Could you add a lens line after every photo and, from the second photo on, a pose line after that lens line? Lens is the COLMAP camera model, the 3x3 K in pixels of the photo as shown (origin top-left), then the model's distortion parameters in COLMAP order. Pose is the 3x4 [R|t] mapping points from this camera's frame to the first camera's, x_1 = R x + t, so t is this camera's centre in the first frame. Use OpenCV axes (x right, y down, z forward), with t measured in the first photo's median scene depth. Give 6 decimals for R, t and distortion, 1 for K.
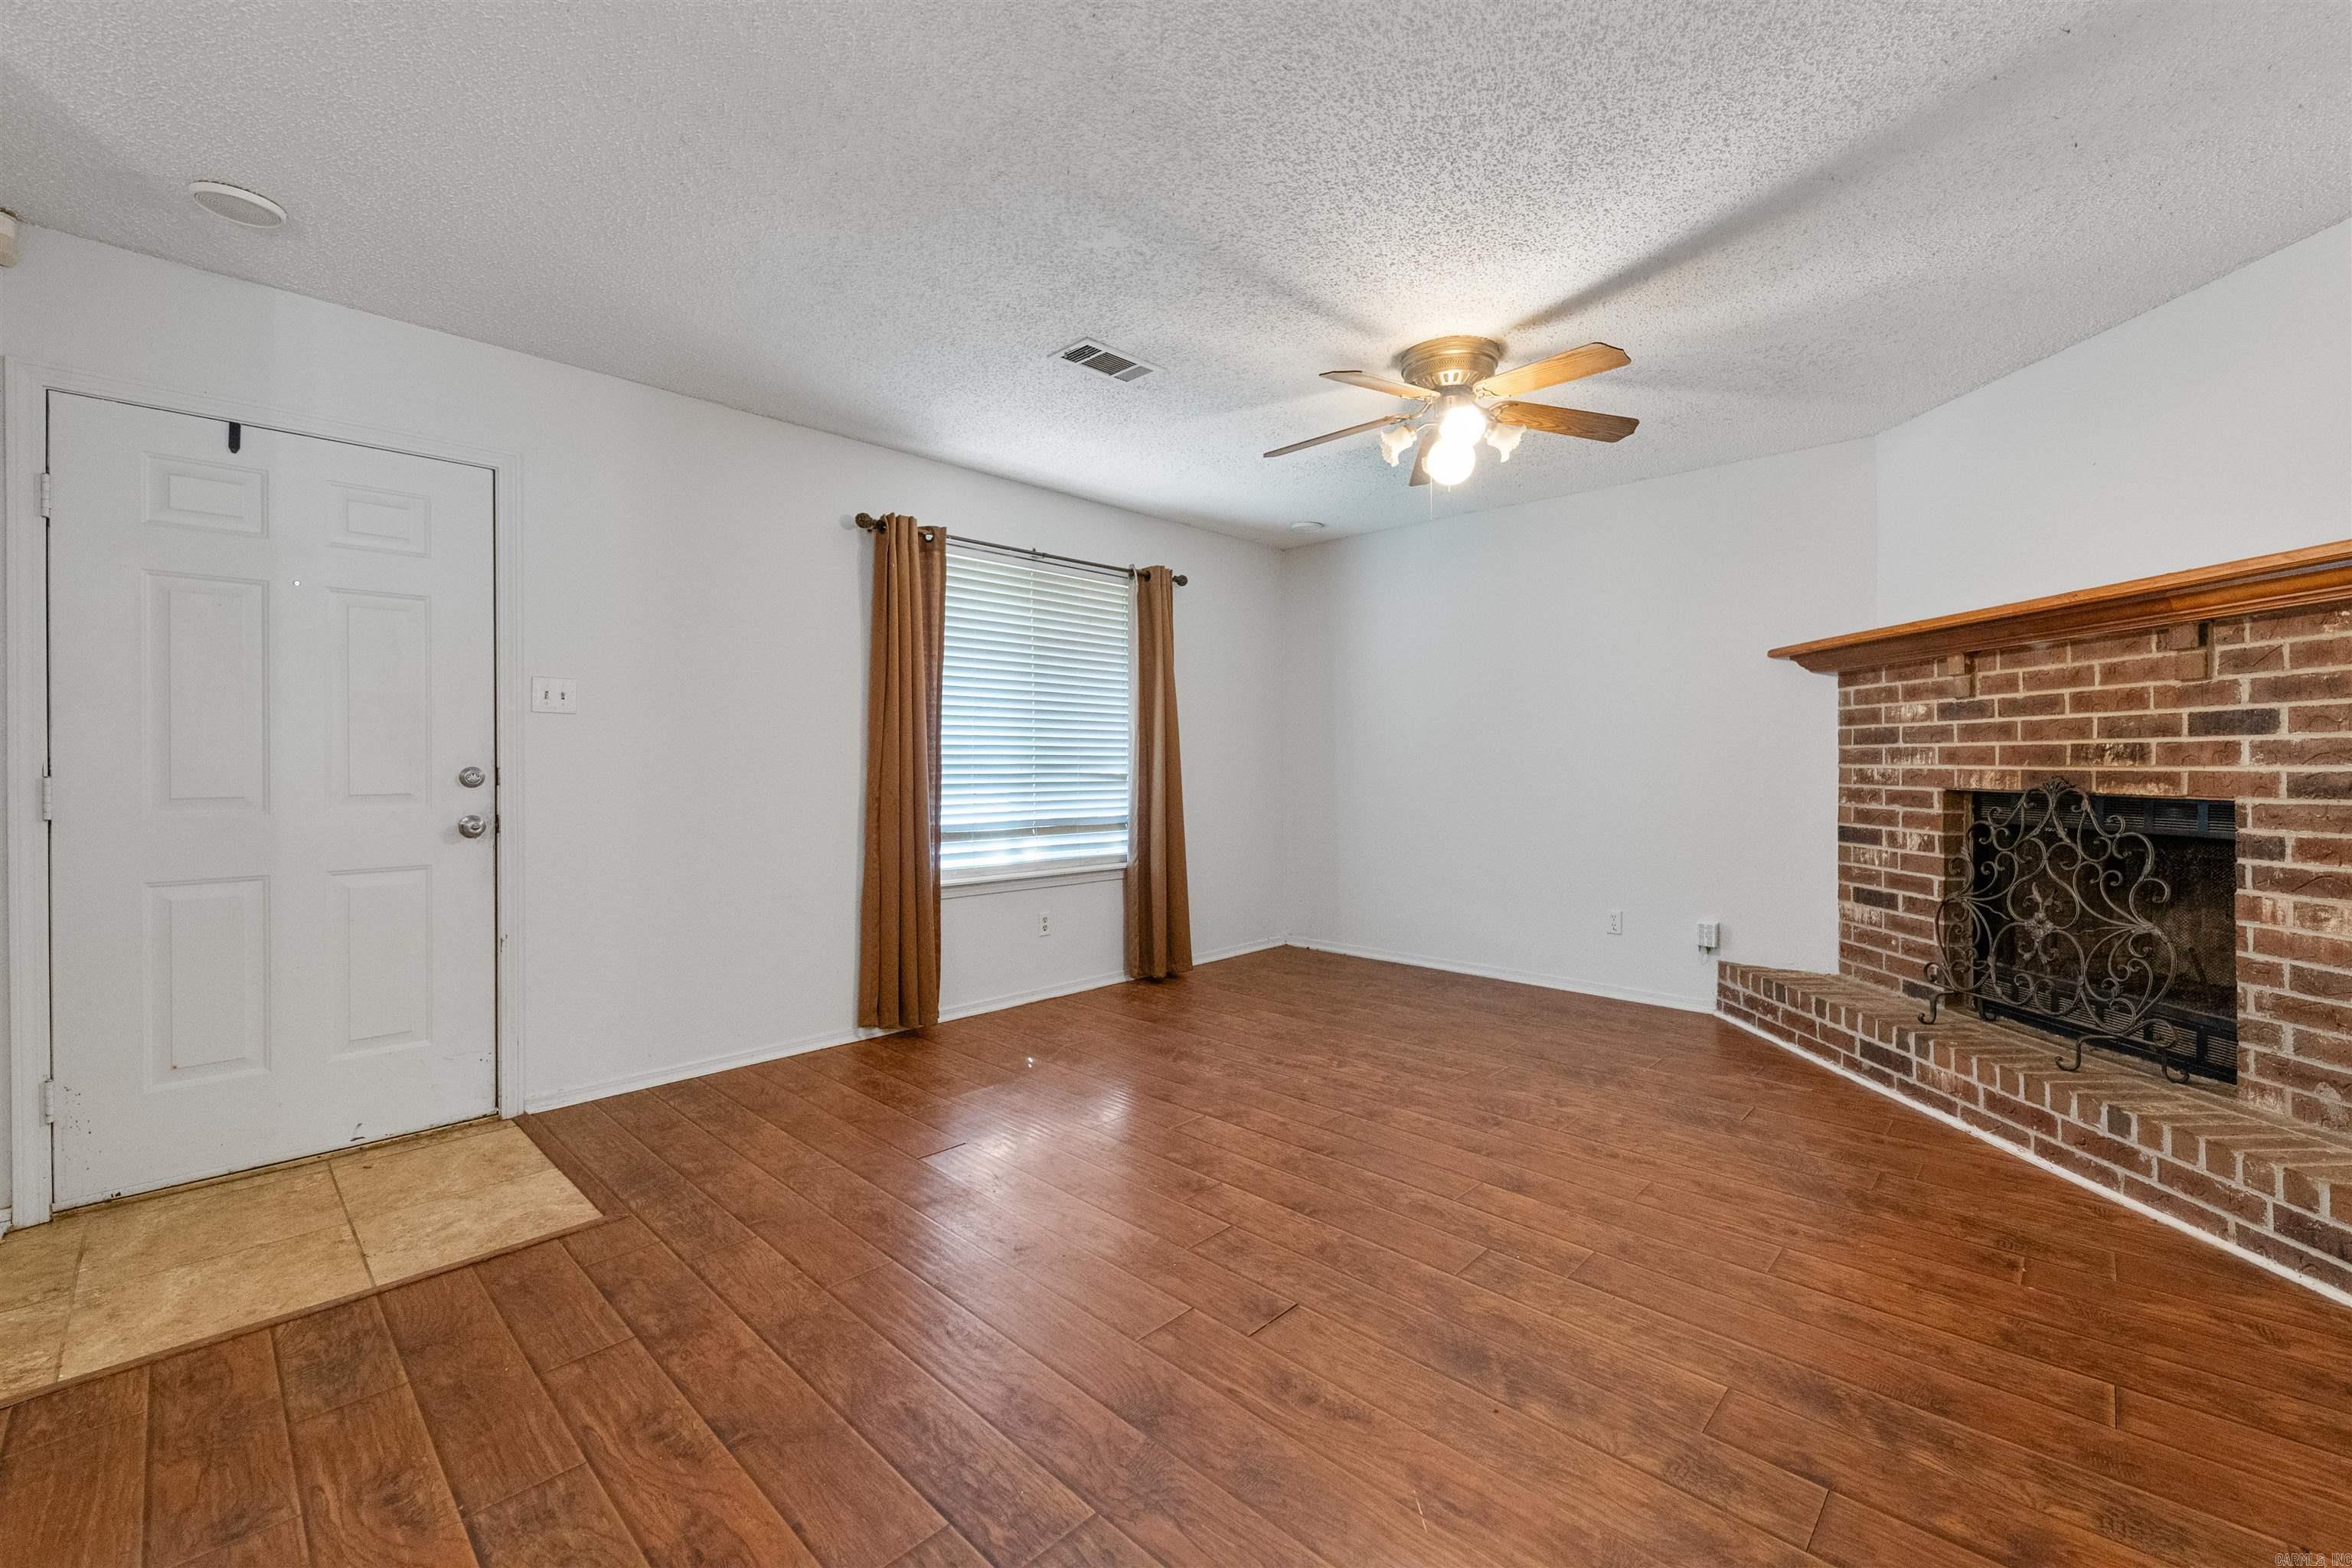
lens RADIAL K [[958.8, 0, 1173.9], [0, 958.8, 765.5], [0, 0, 1]] dist [0.003312, -0.001652]
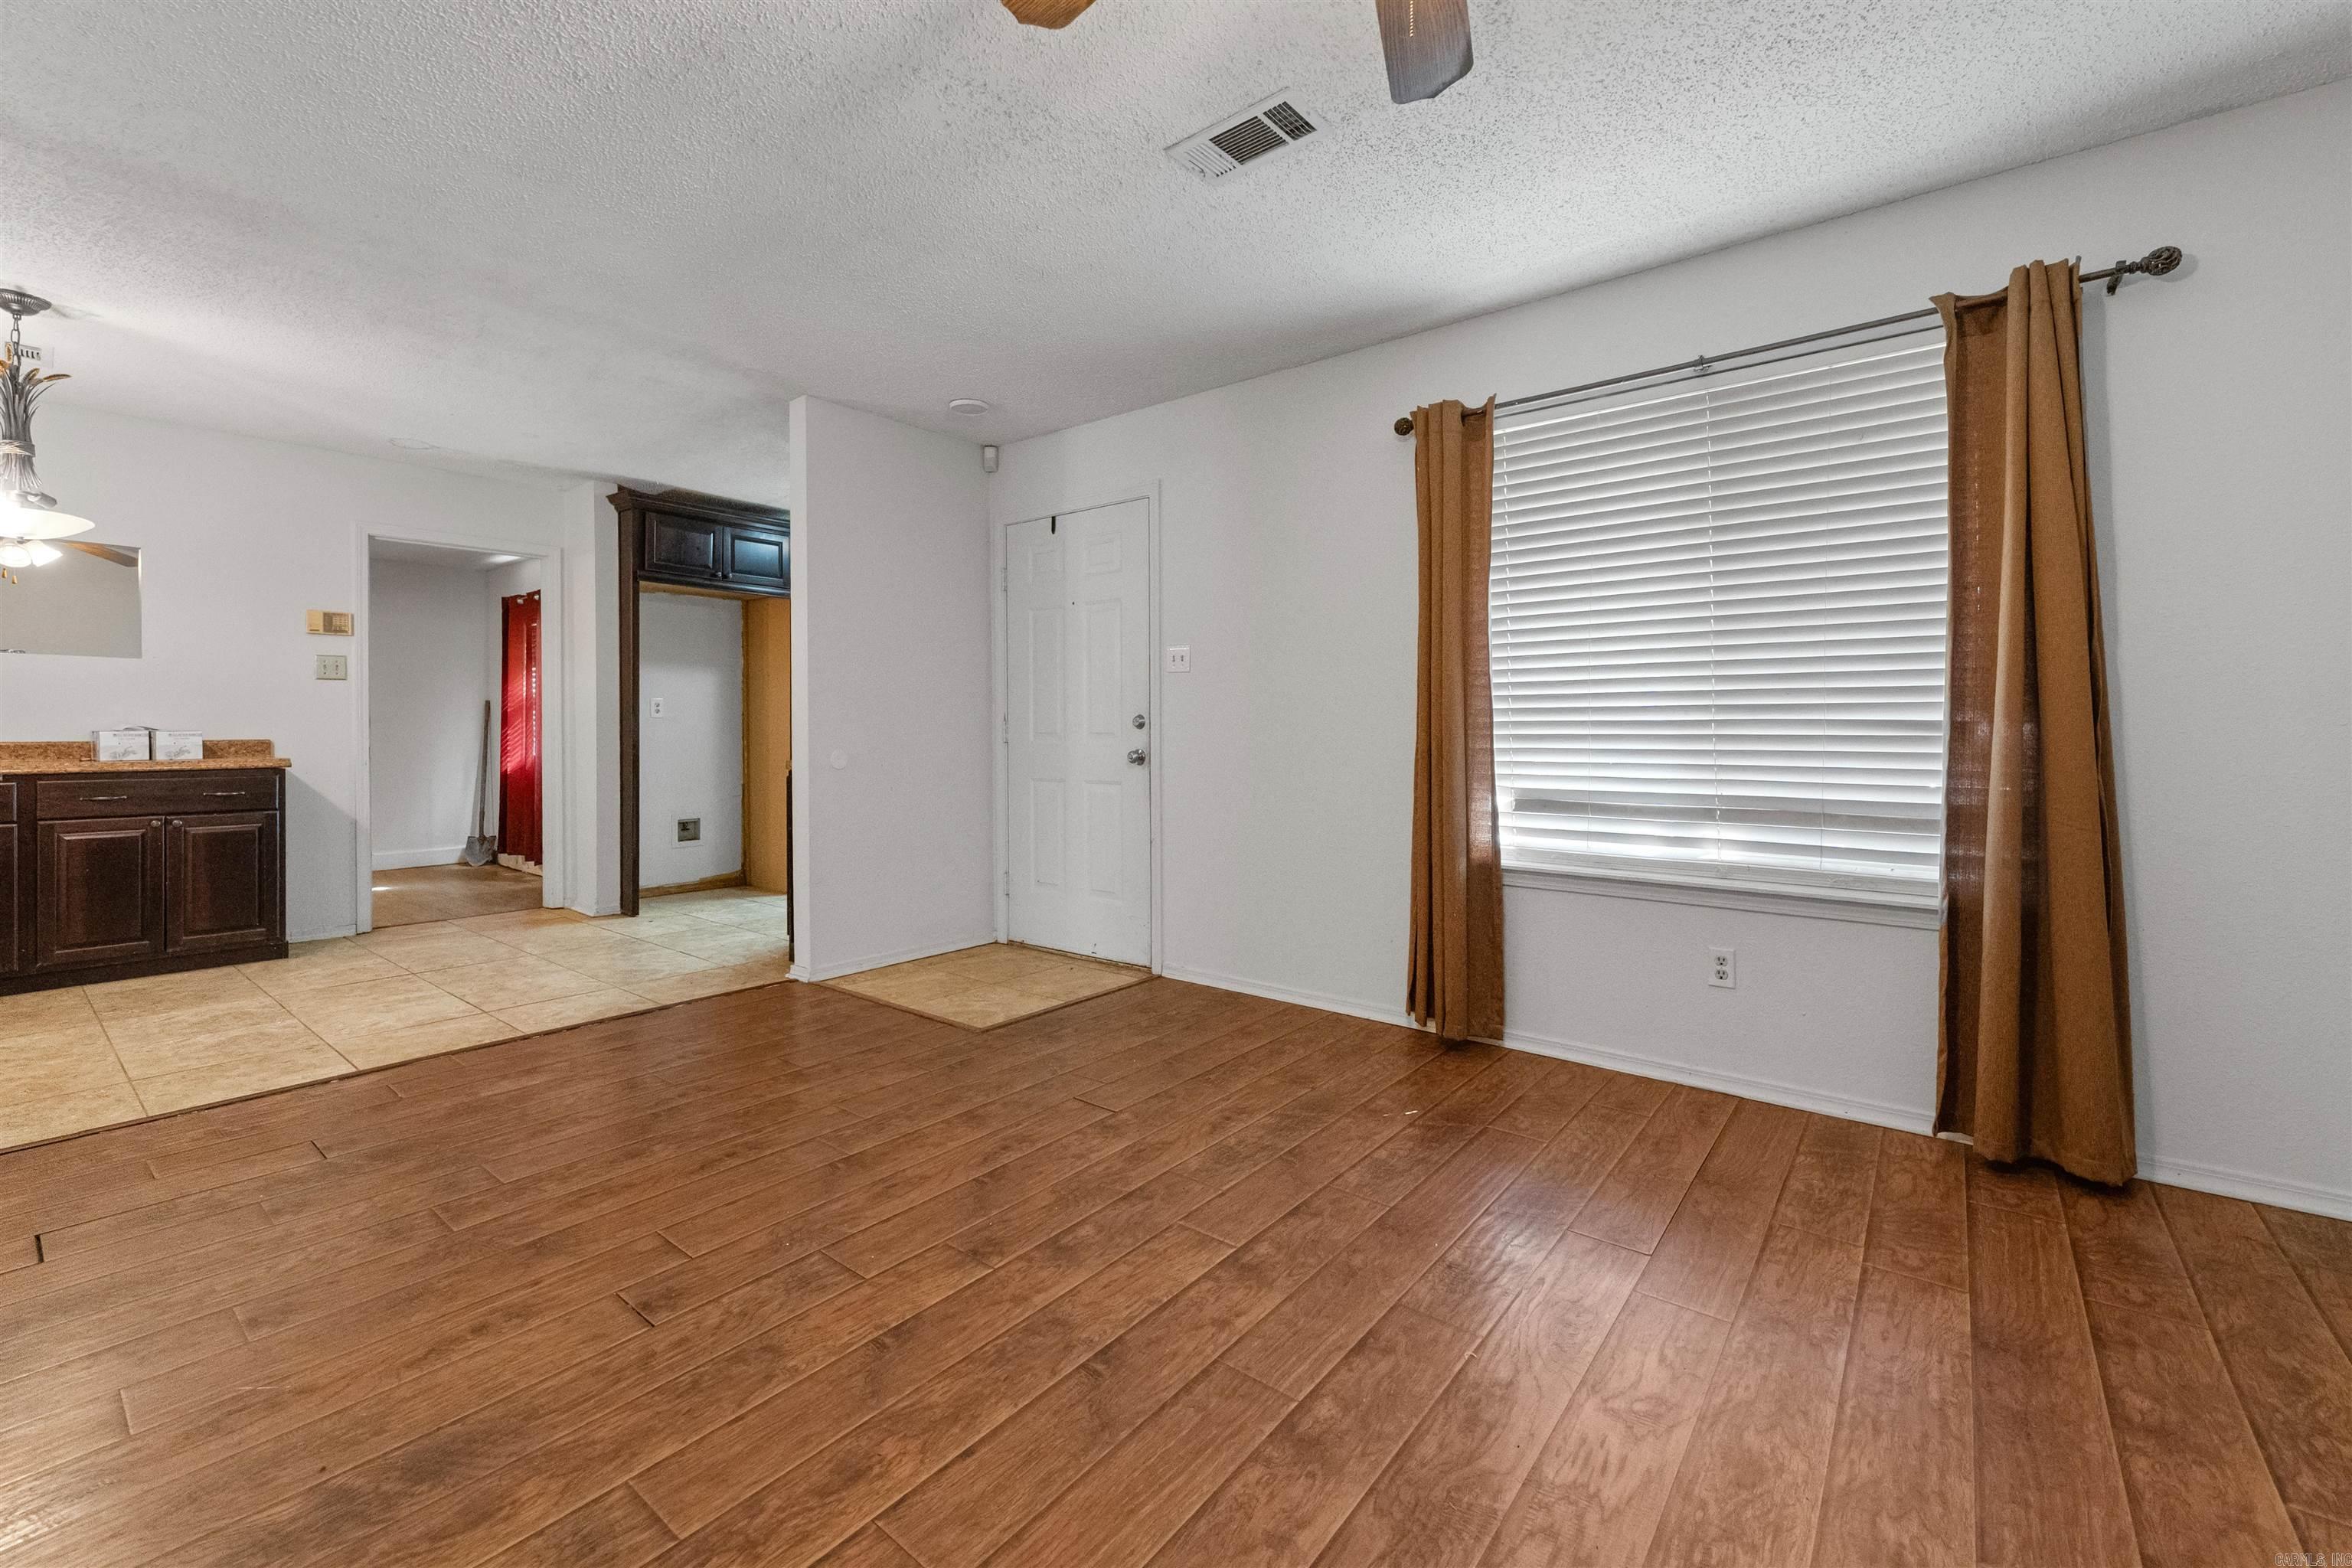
lens RADIAL K [[958.8, 0, 1171.1], [0, 958.8, 747.6], [0, 0, 1]] dist [0.003312, -0.001652]
pose [[0.095633, 0.020746, -0.995200, 0.618956], [-0.001730, 0.999785, 0.020675, 0.018259], [0.995415, -0.000256, 0.095649, 0.843843]]
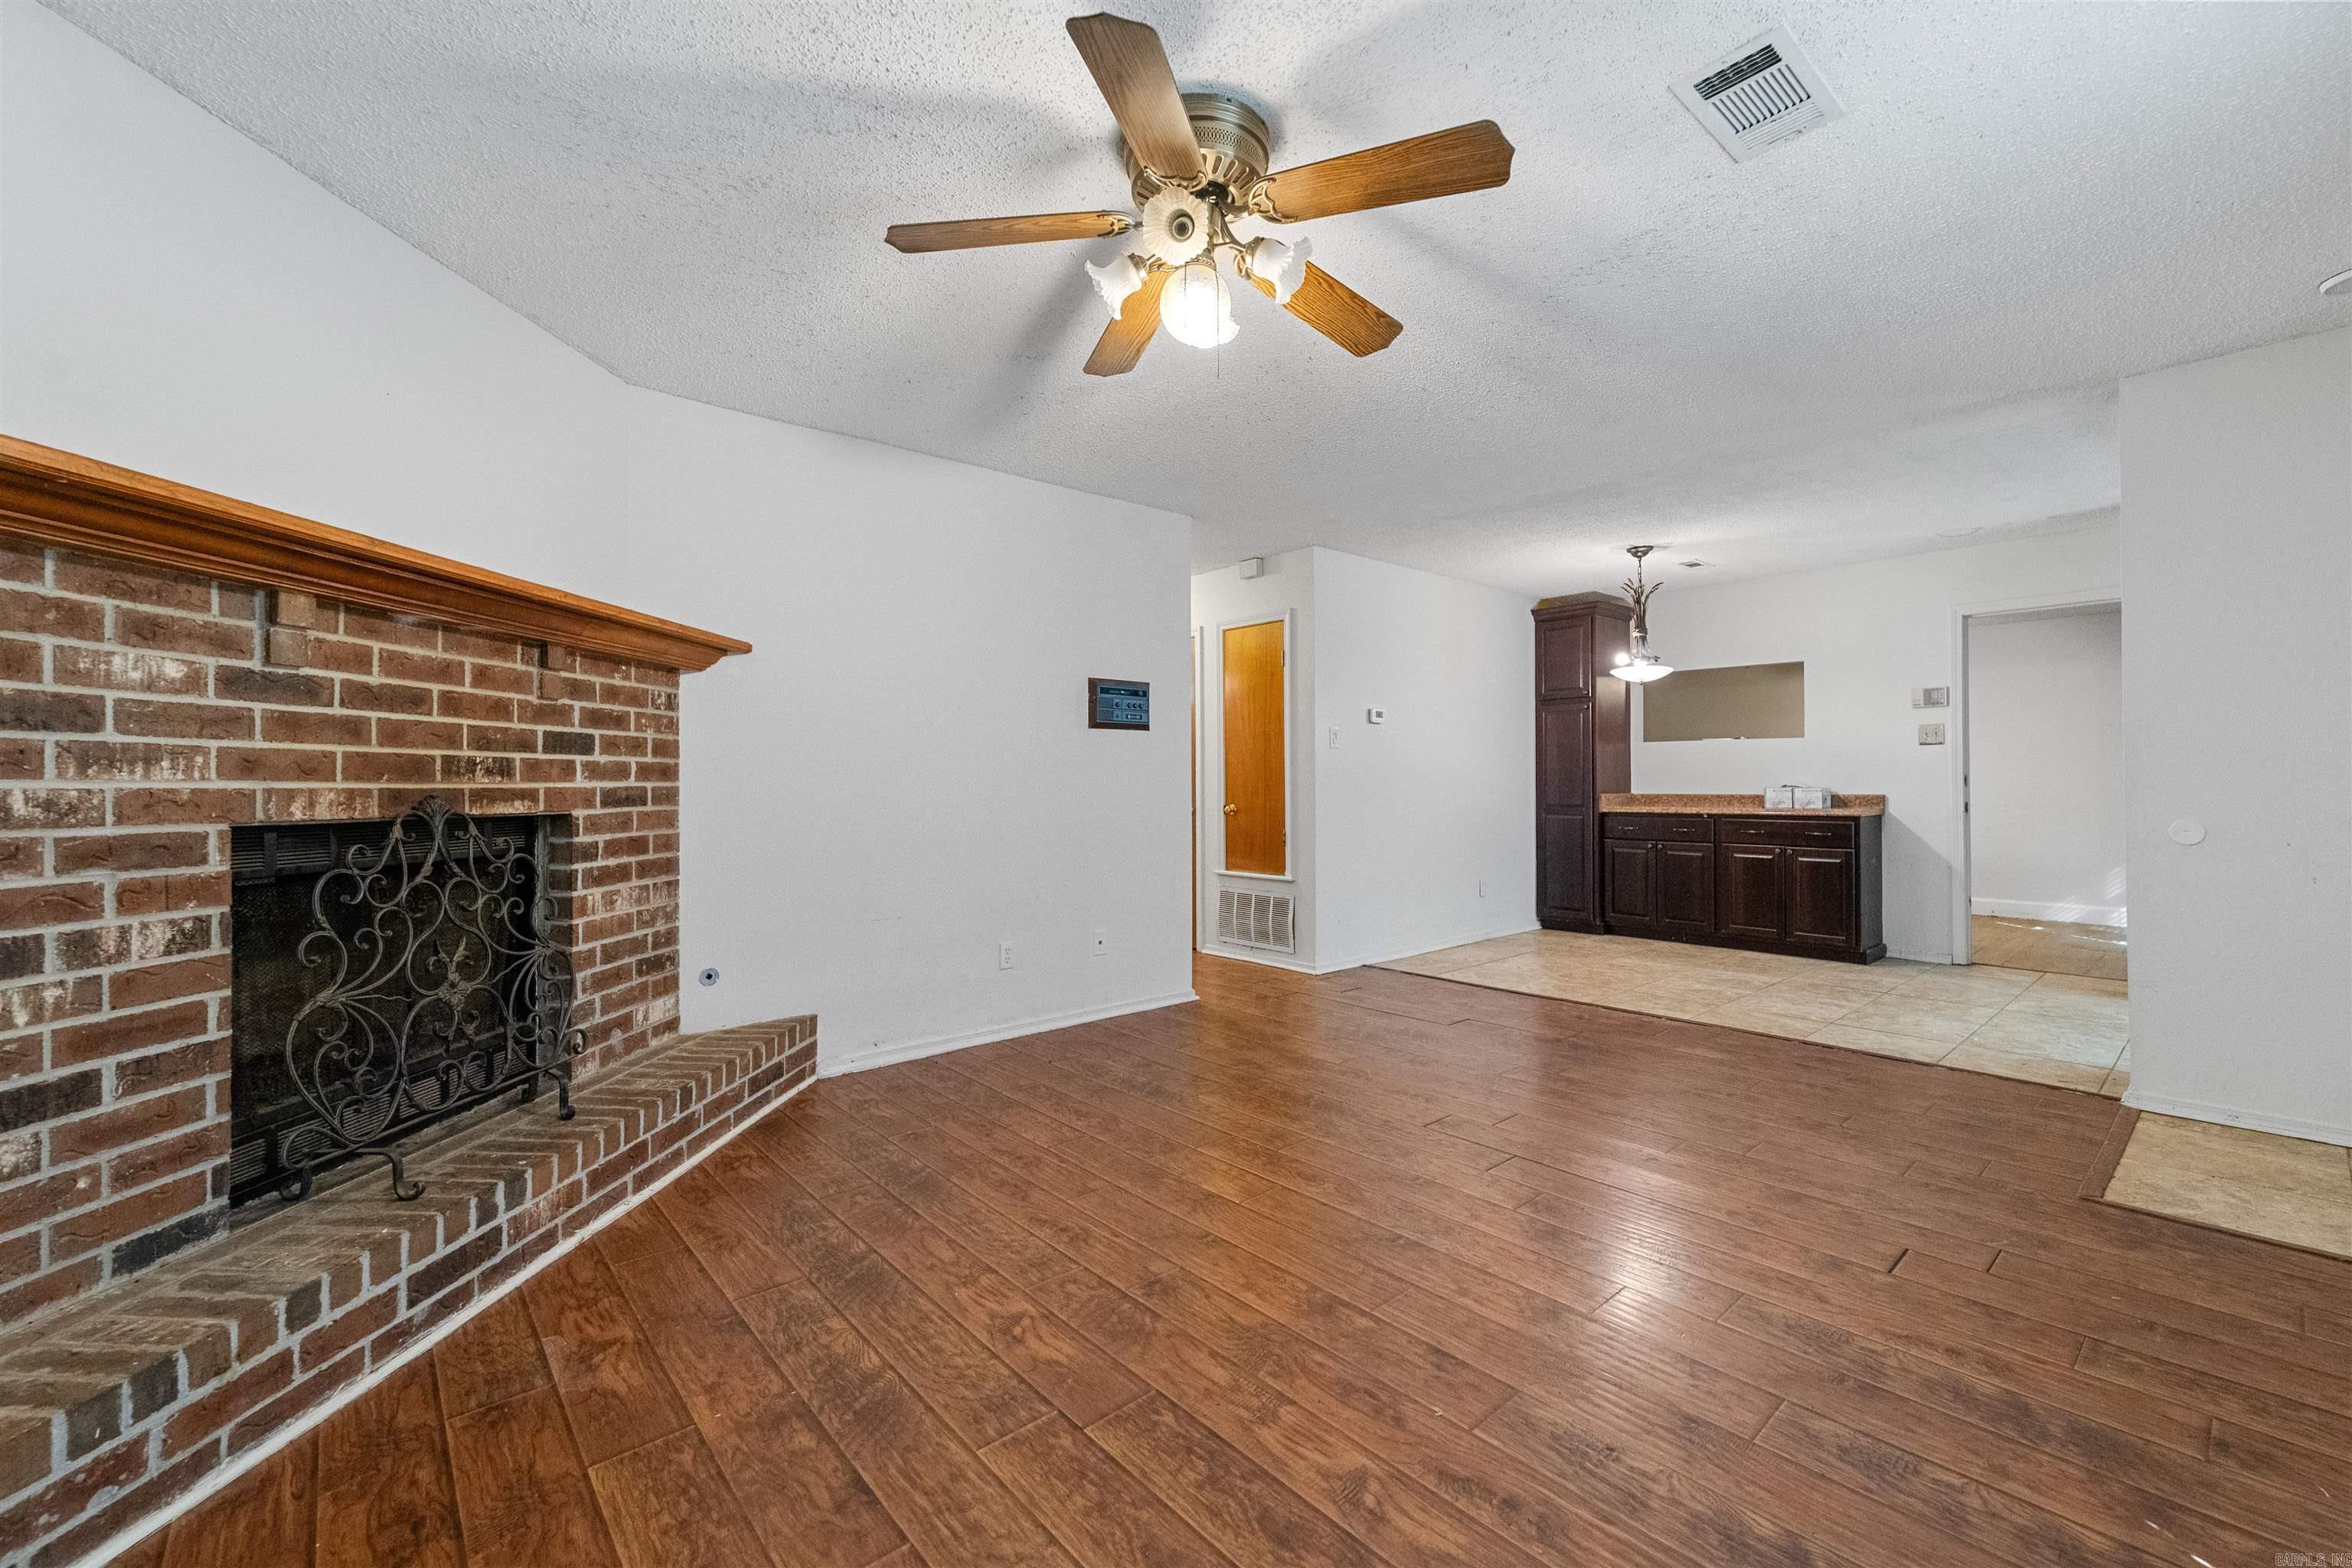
lens RADIAL K [[958.8, 0, 1182.3], [0, 958.8, 782.1], [0, 0, 1]] dist [0.003312, -0.001652]
pose [[-0.996336, 0.007968, 0.085156, 0.233357], [0.007992, 0.999968, -0.000059, 0.004559], [-0.085153, 0.000622, -0.996368, 1.572280]]
